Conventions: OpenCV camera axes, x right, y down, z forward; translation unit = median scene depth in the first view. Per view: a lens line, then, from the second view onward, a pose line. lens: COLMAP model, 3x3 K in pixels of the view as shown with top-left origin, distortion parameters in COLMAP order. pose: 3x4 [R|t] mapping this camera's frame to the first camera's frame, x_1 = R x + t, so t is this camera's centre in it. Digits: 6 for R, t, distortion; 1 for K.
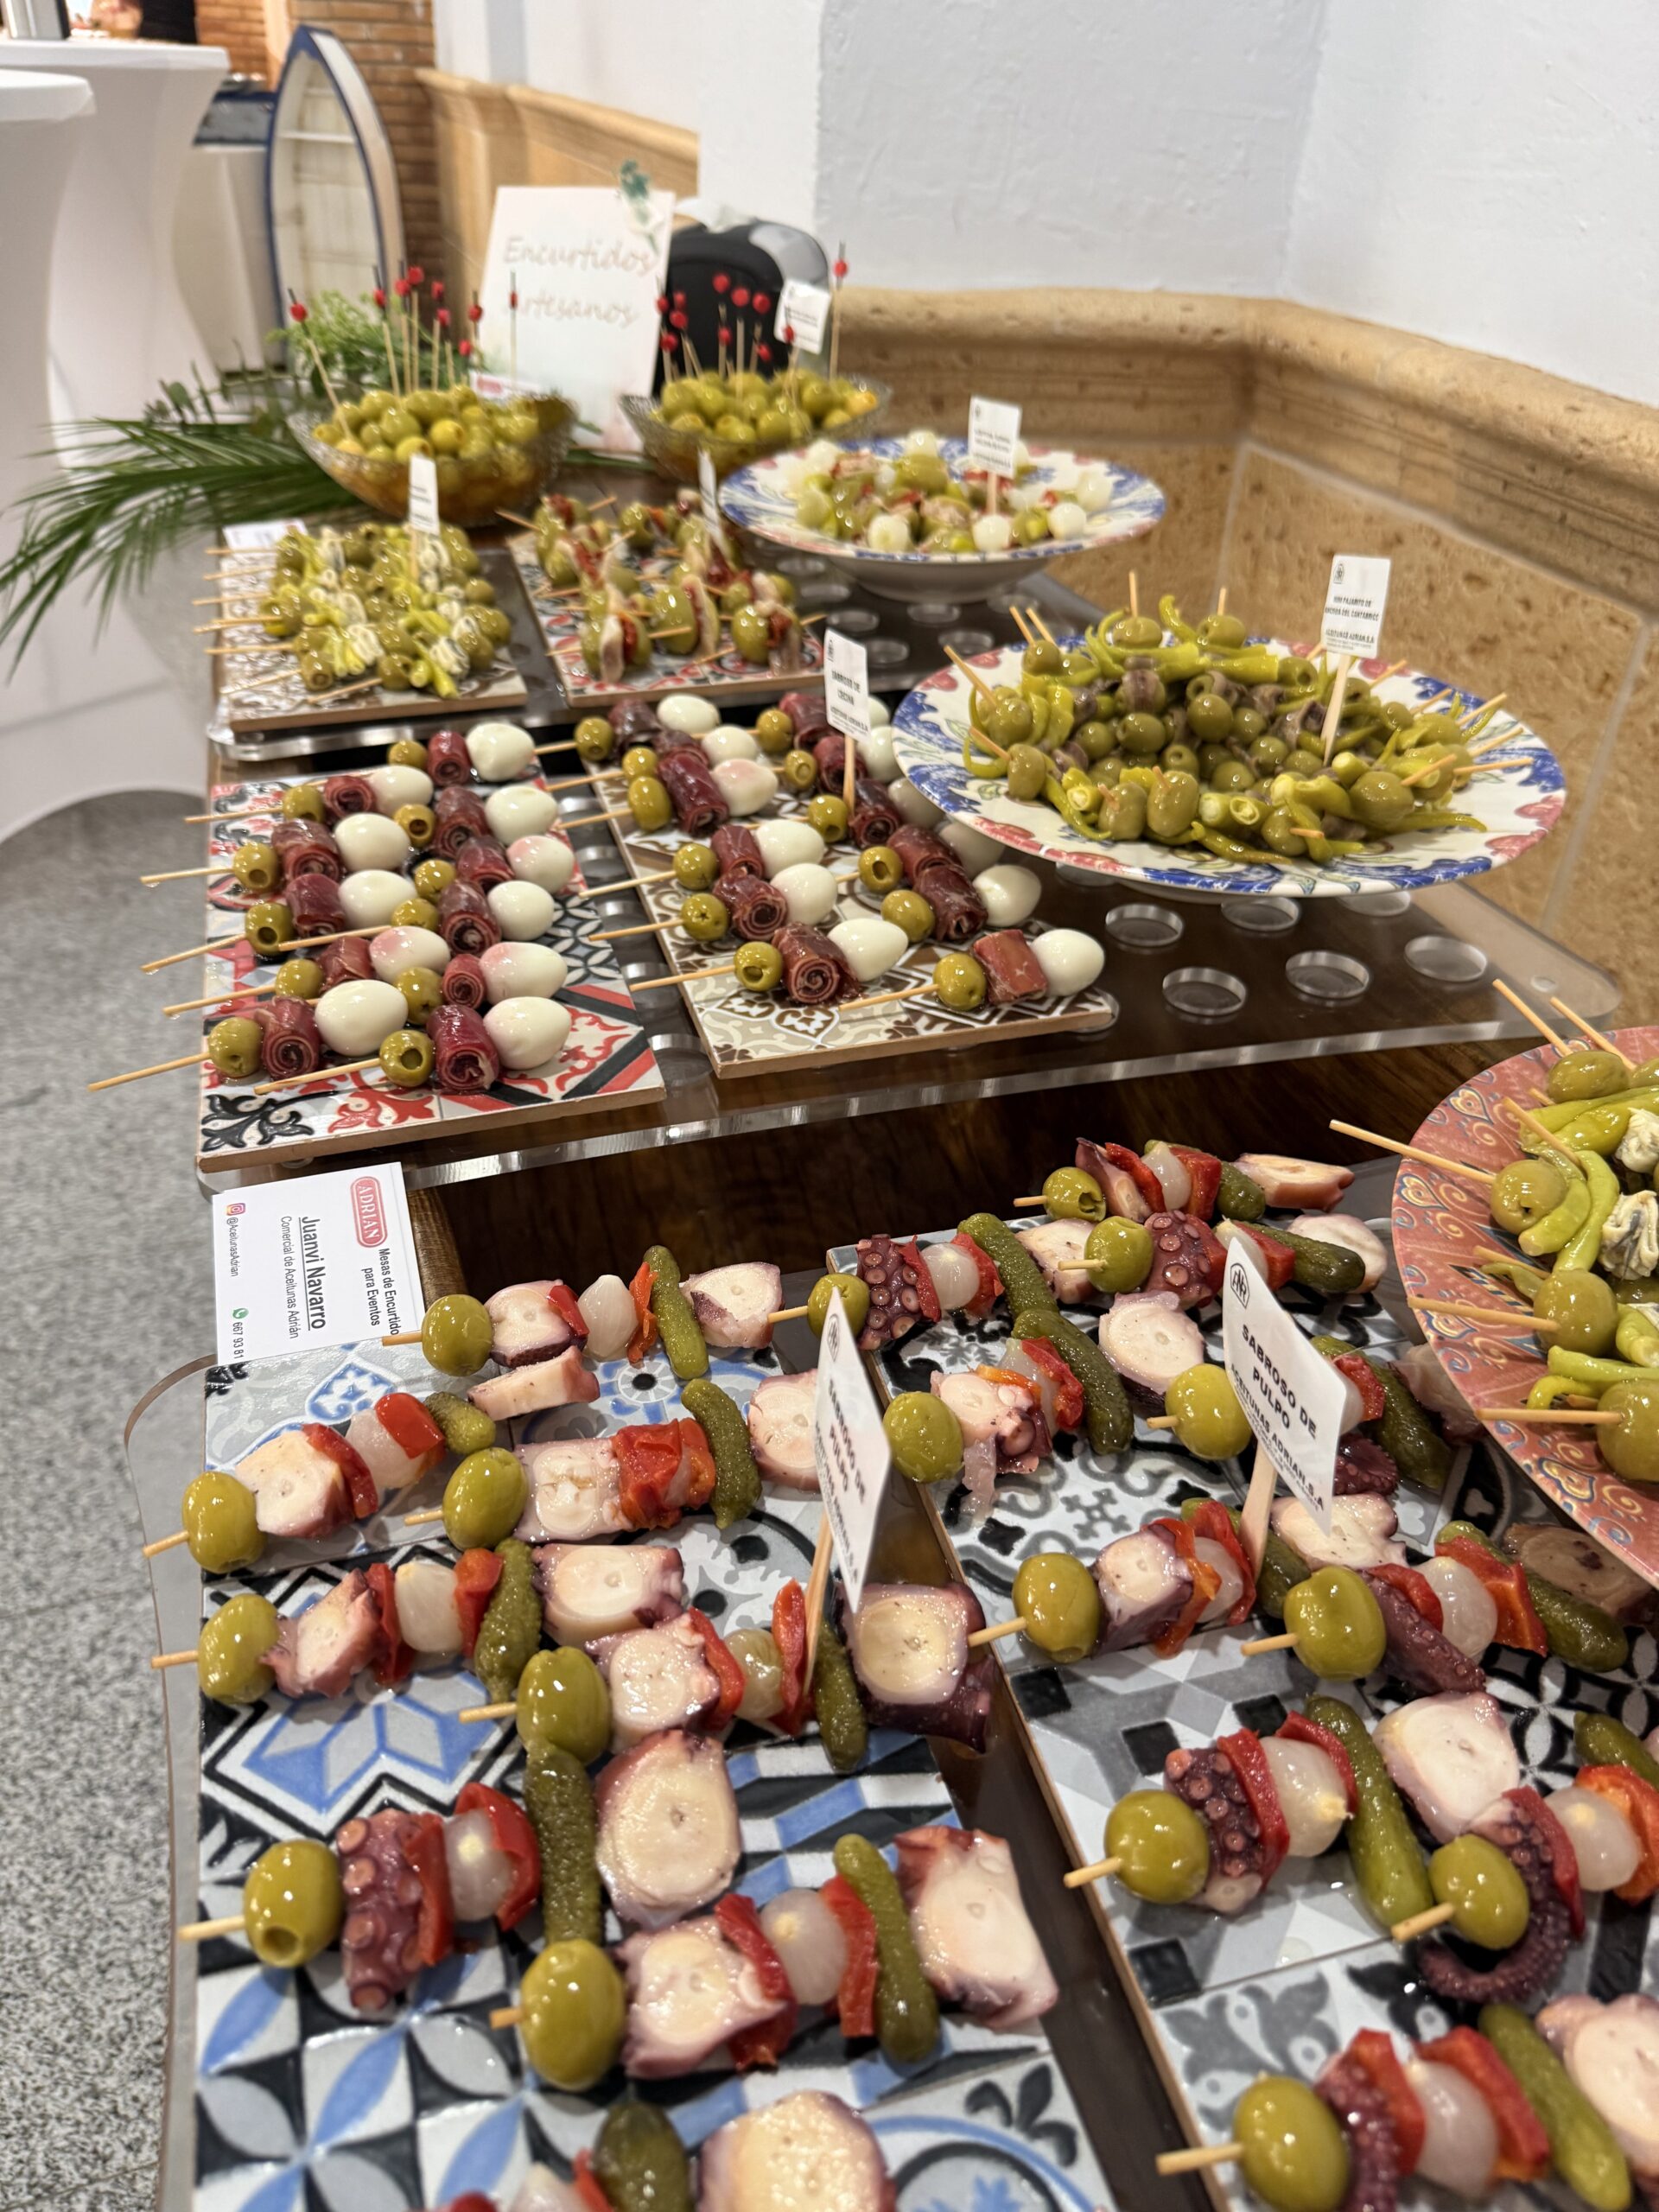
lens RADIAL K [[1572.5, 0, 794.6], [0, 1572.5, 1063.1], [0, 0, 1]] dist [0.037198, -0.053959]
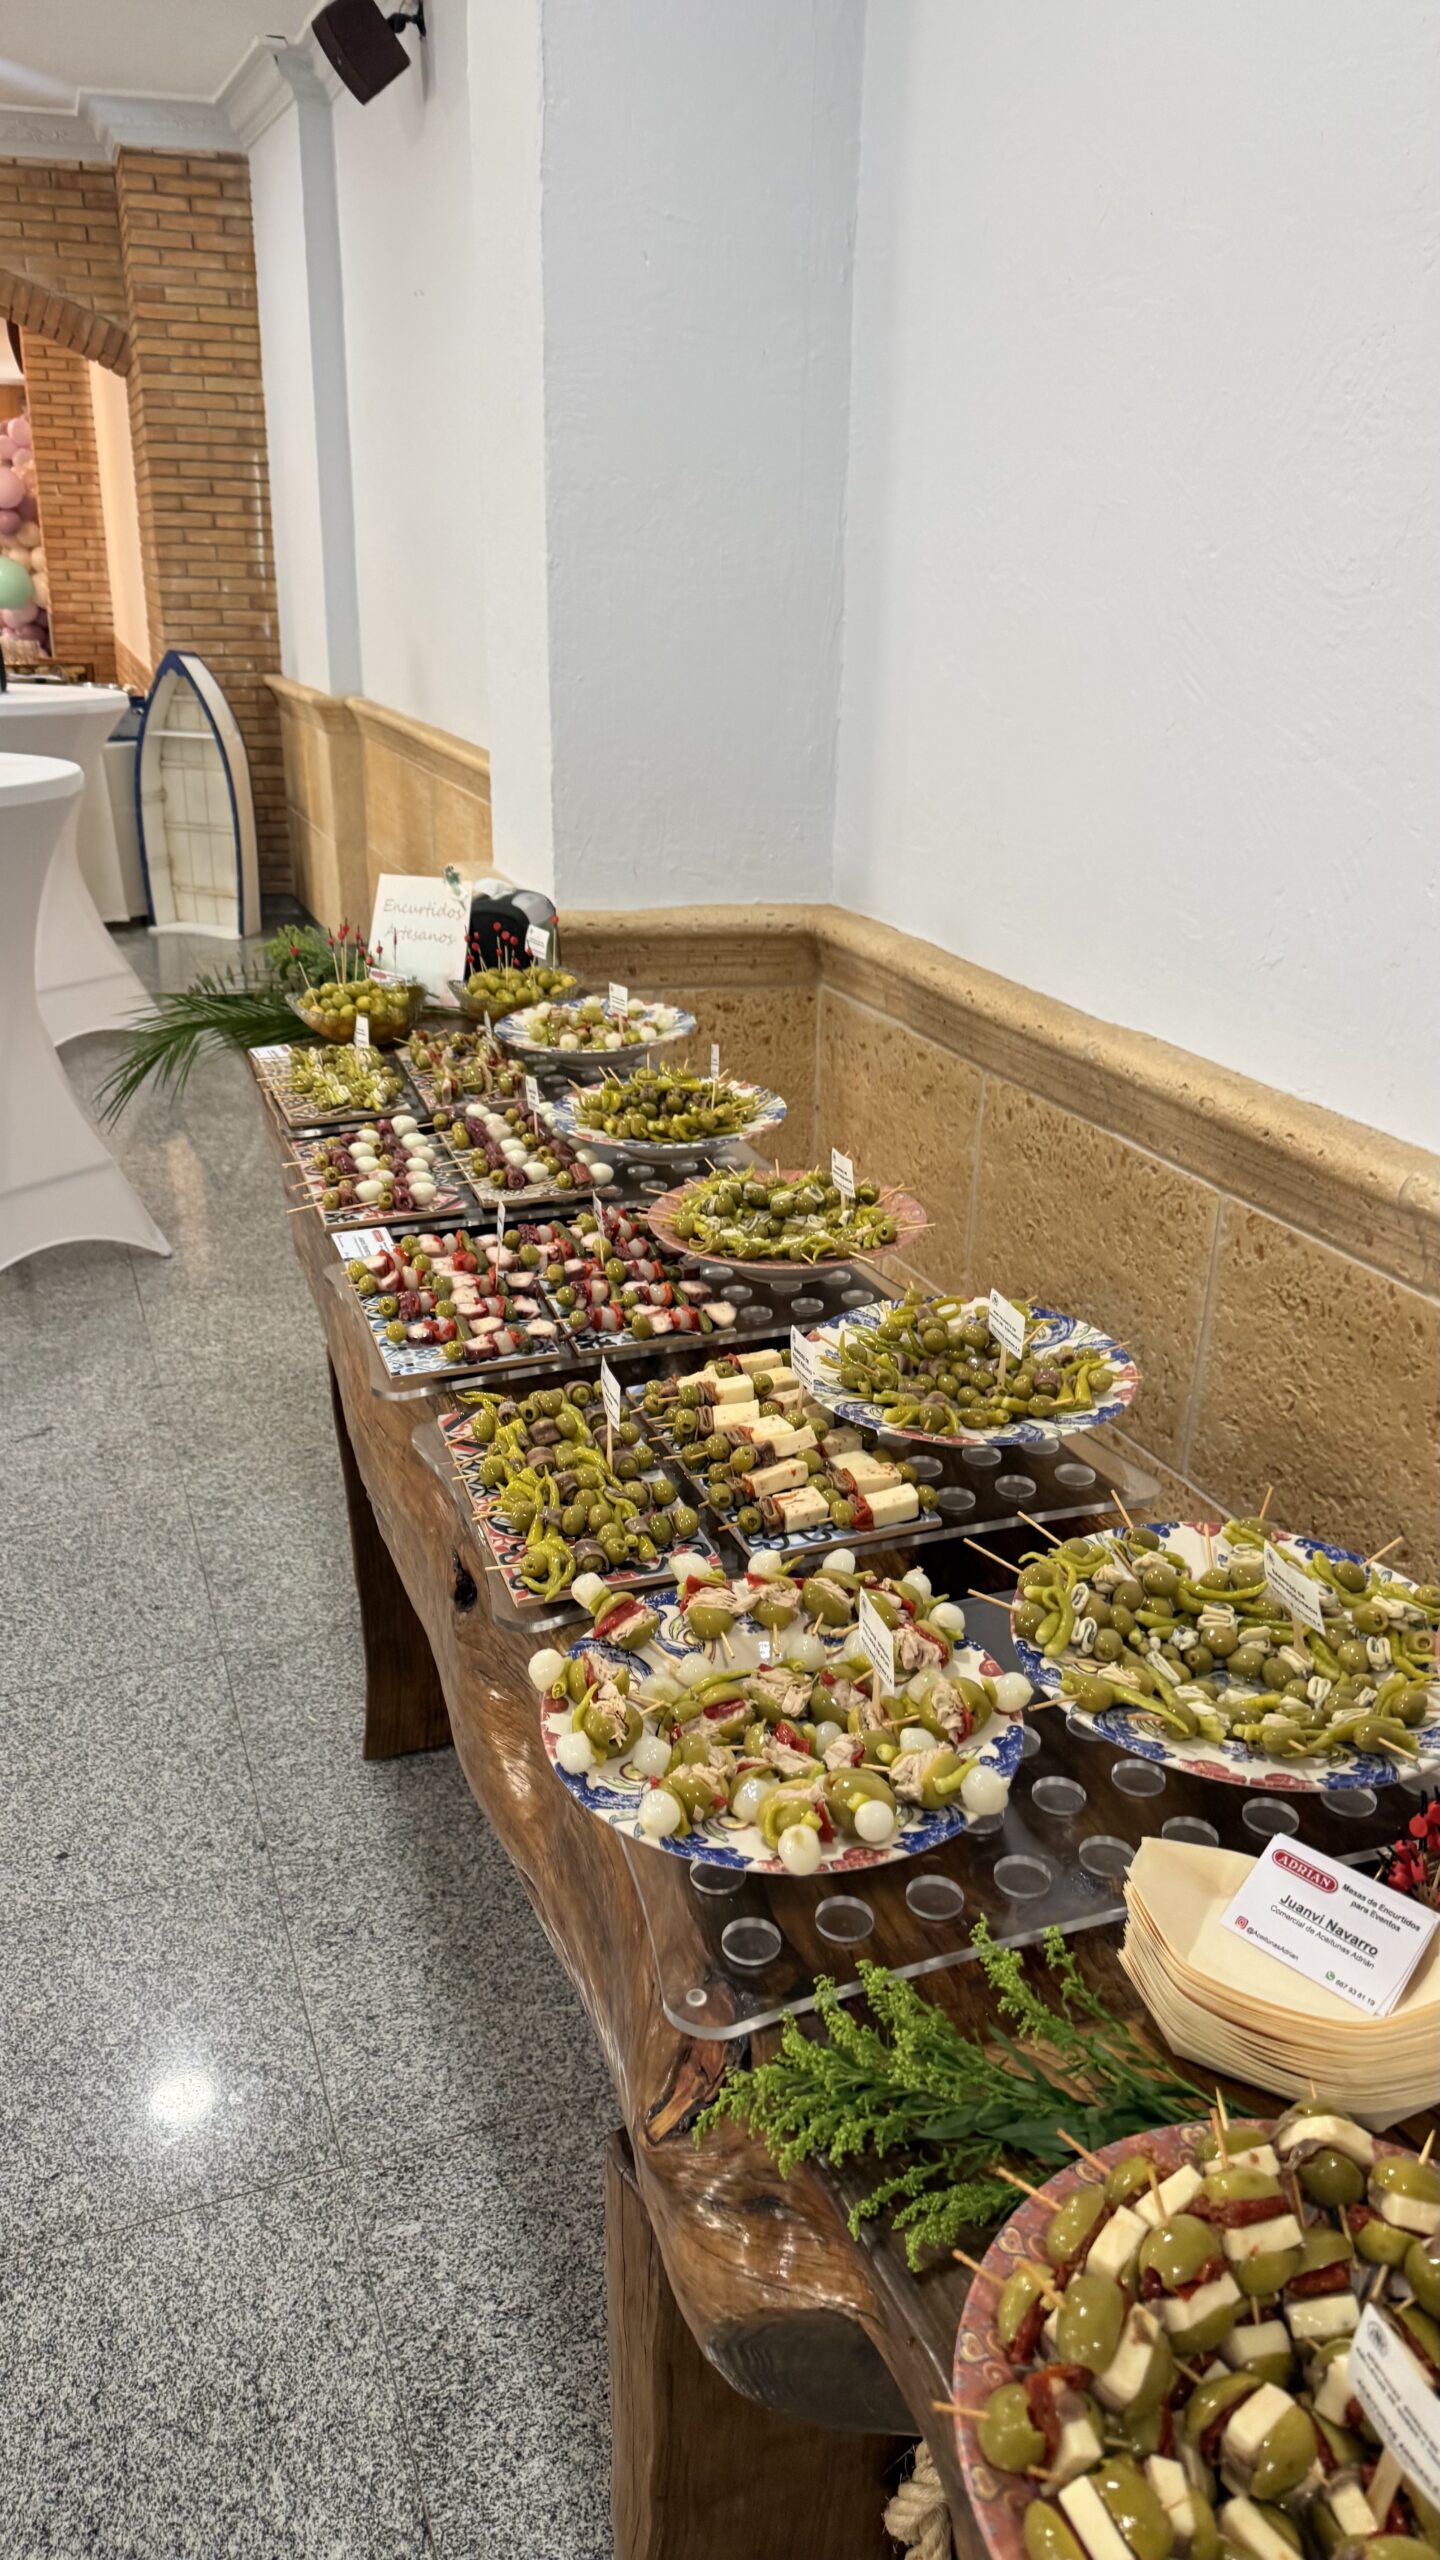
lens RADIAL K [[1817.1, 0, 702.1], [0, 1817.1, 1291.7], [0, 0, 1]] dist [0.049590, -0.072623]
pose [[0.998866, -0.035709, 0.031498, 0.131870], [0.040949, 0.981781, -0.185553, 0.426964], [-0.024298, 0.186633, 0.982129, -1.256122]]
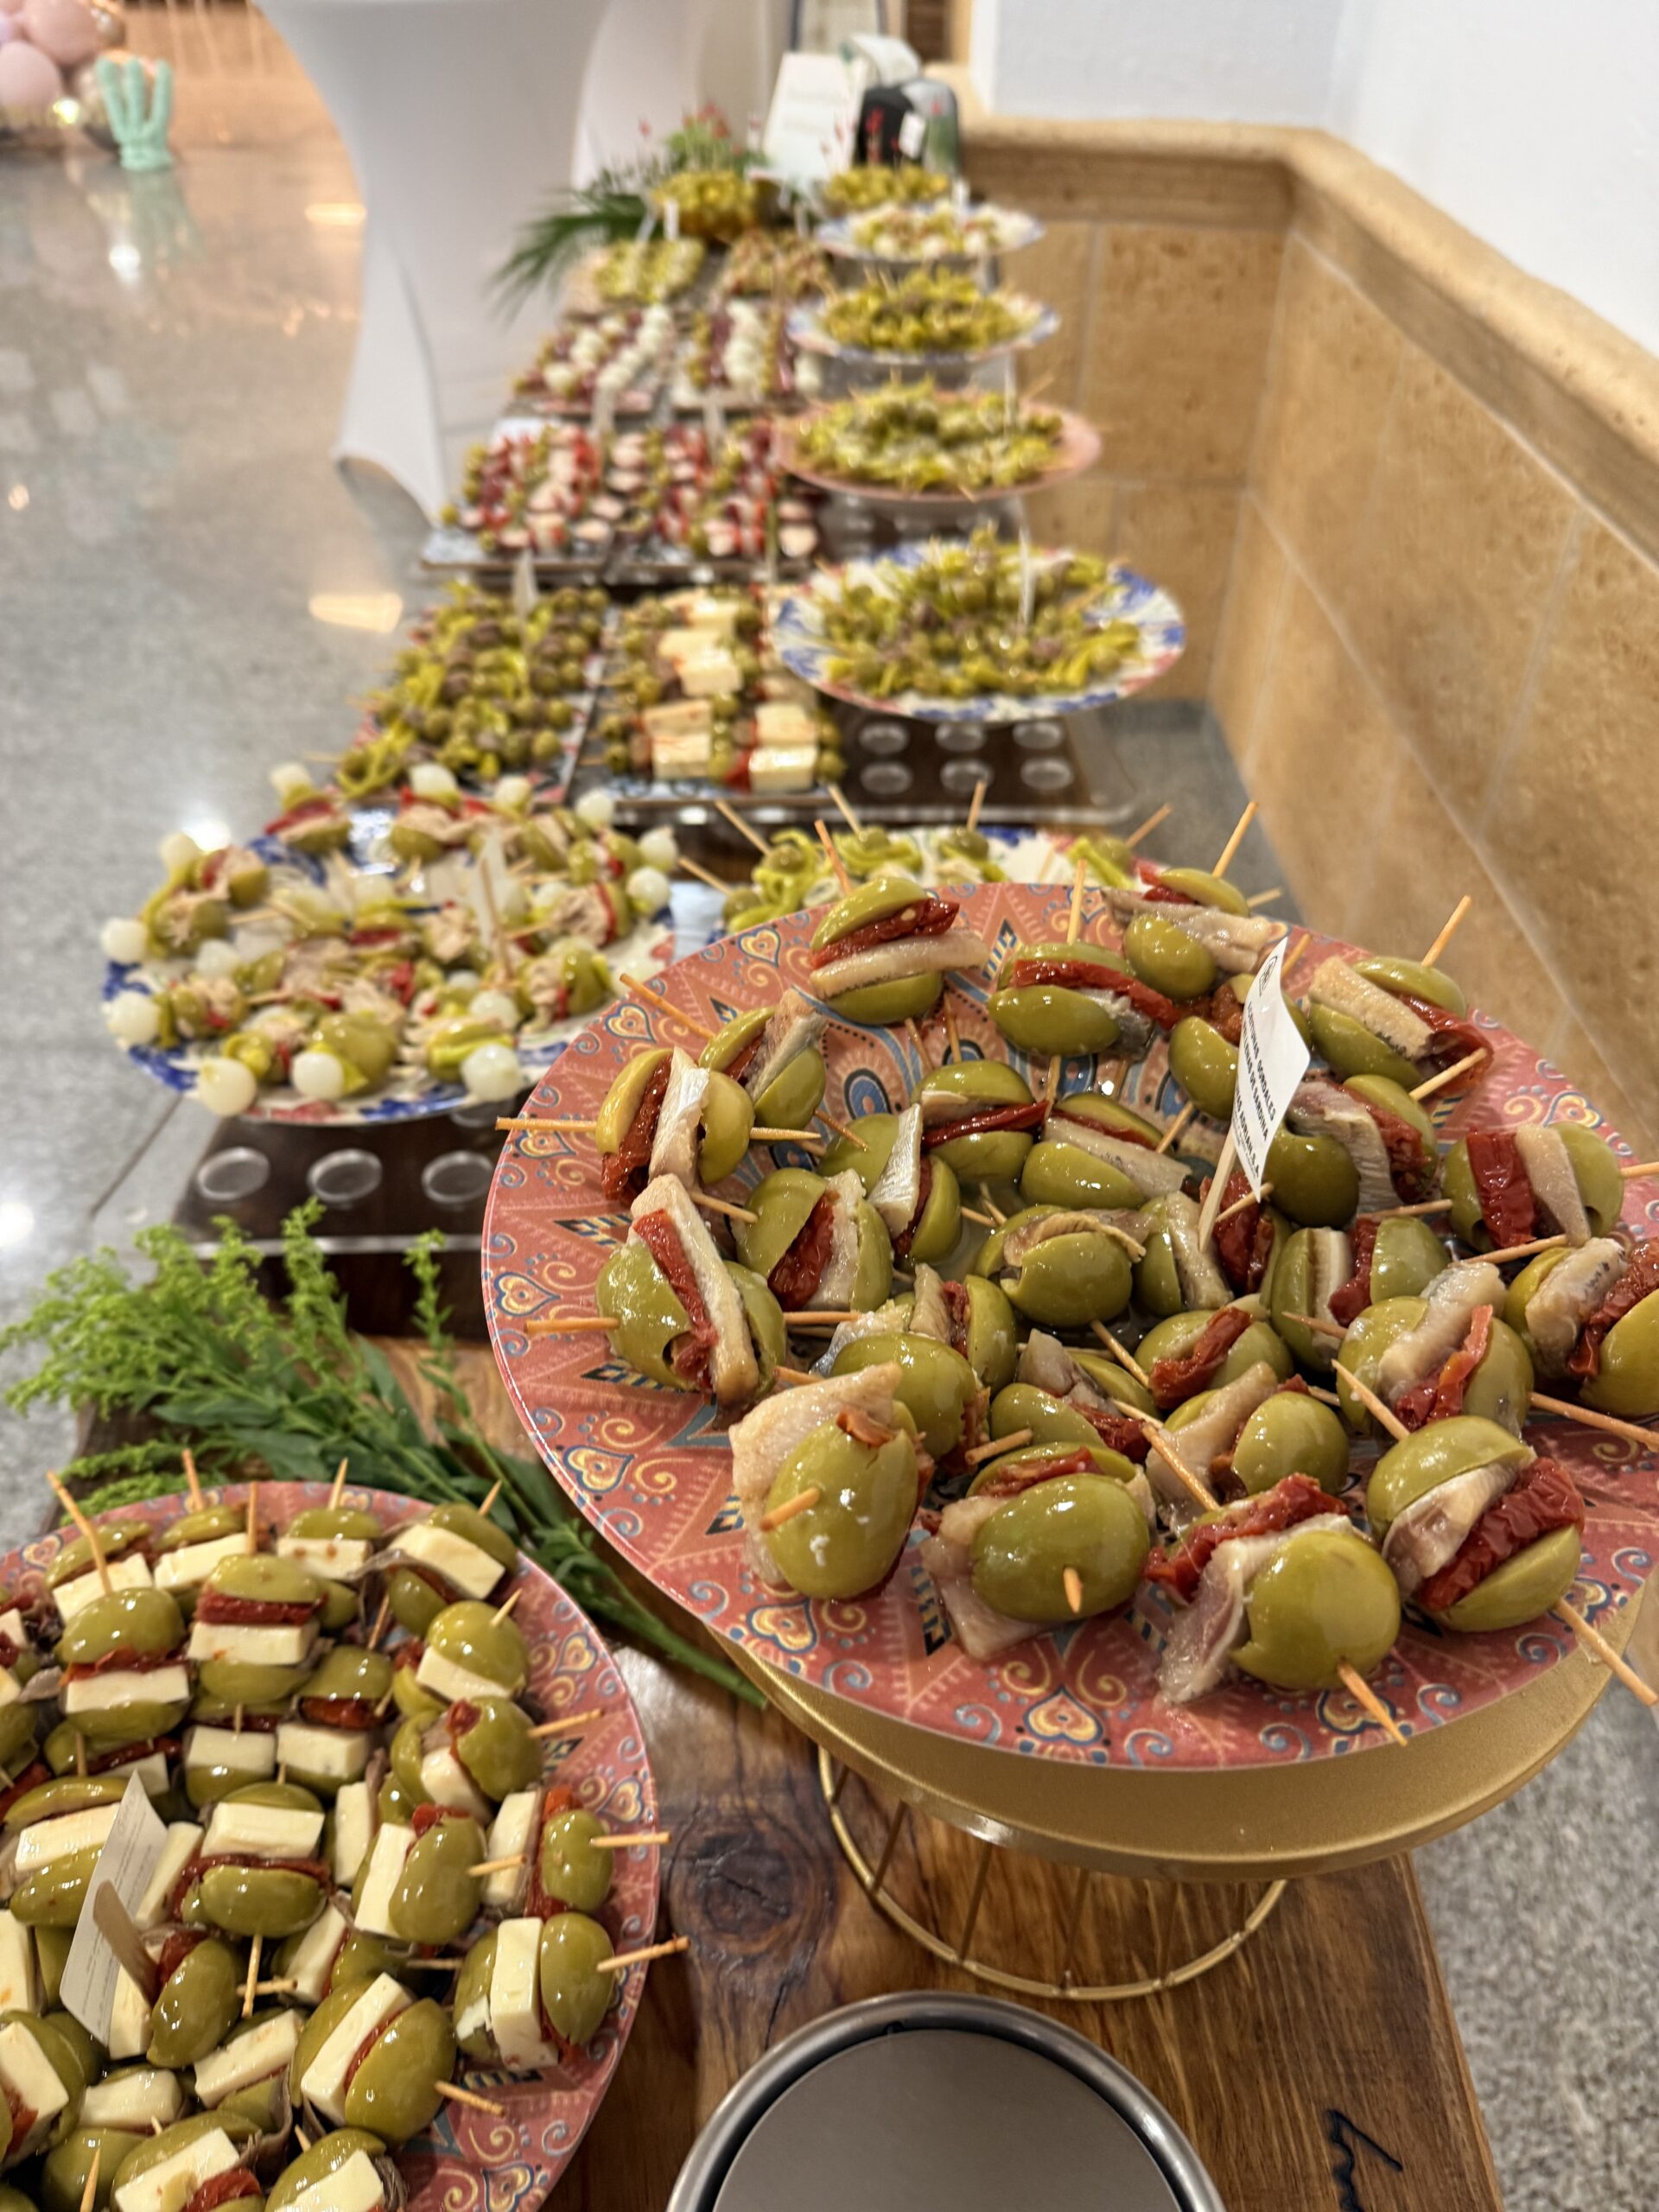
lens RADIAL K [[1572.5, 0, 845.8], [0, 1572.5, 1120.1], [0, 0, 1]] dist [0.037198, -0.053959]
pose [[0.954169, 0.171033, -0.245581, 0.593448], [-0.140390, 0.980515, 0.137409, 0.417432], [0.264297, -0.096634, 0.959588, -0.914219]]
